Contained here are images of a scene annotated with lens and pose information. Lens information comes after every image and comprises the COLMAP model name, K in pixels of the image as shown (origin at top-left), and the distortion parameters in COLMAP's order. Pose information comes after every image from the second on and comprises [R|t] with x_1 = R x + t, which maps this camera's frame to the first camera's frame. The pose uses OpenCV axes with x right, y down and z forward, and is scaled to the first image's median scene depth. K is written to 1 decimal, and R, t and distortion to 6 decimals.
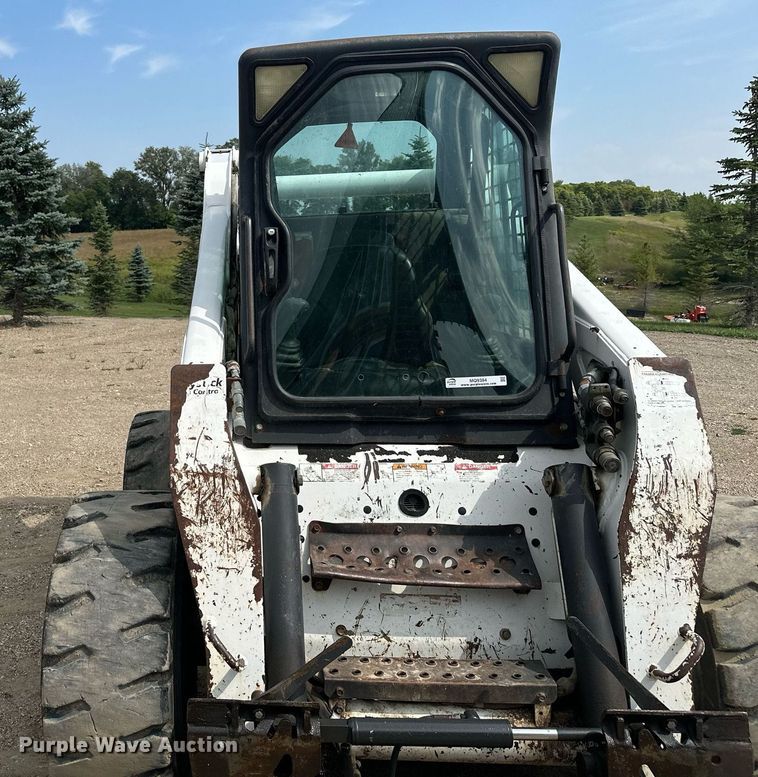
lens RADIAL K [[821.0, 0, 171.9], [0, 821.0, 331.1], [0, 0, 1]] dist [0.118998, -0.160265]
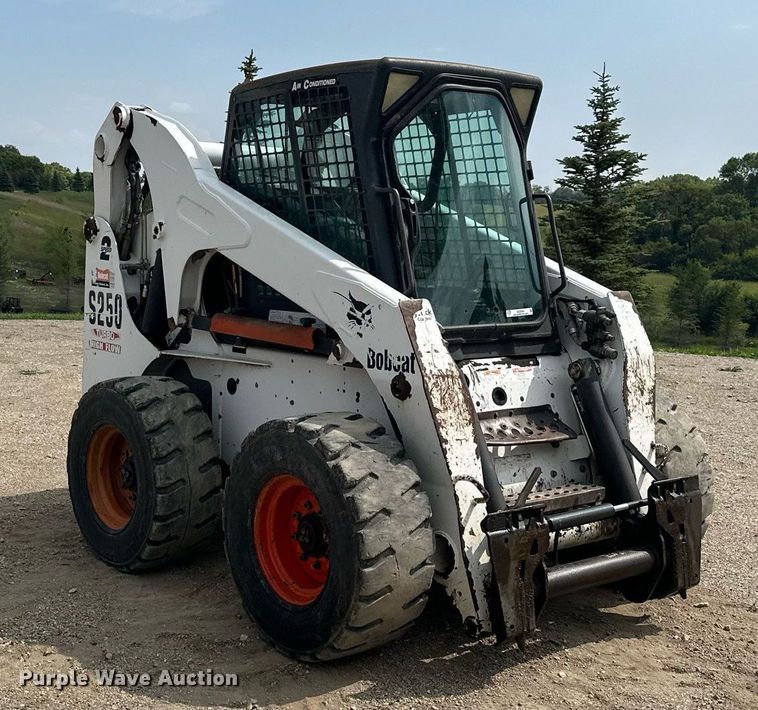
lens RADIAL K [[1161.0, 0, 321.8], [0, 1161.0, 354.3], [0, 0, 1]] dist [0.160952, -0.050870]
pose [[0.720796, -0.034808, 0.692273, -1.419245], [0.028391, 0.999383, 0.020690, 0.088545], [-0.692566, 0.004741, 0.721339, -0.263443]]
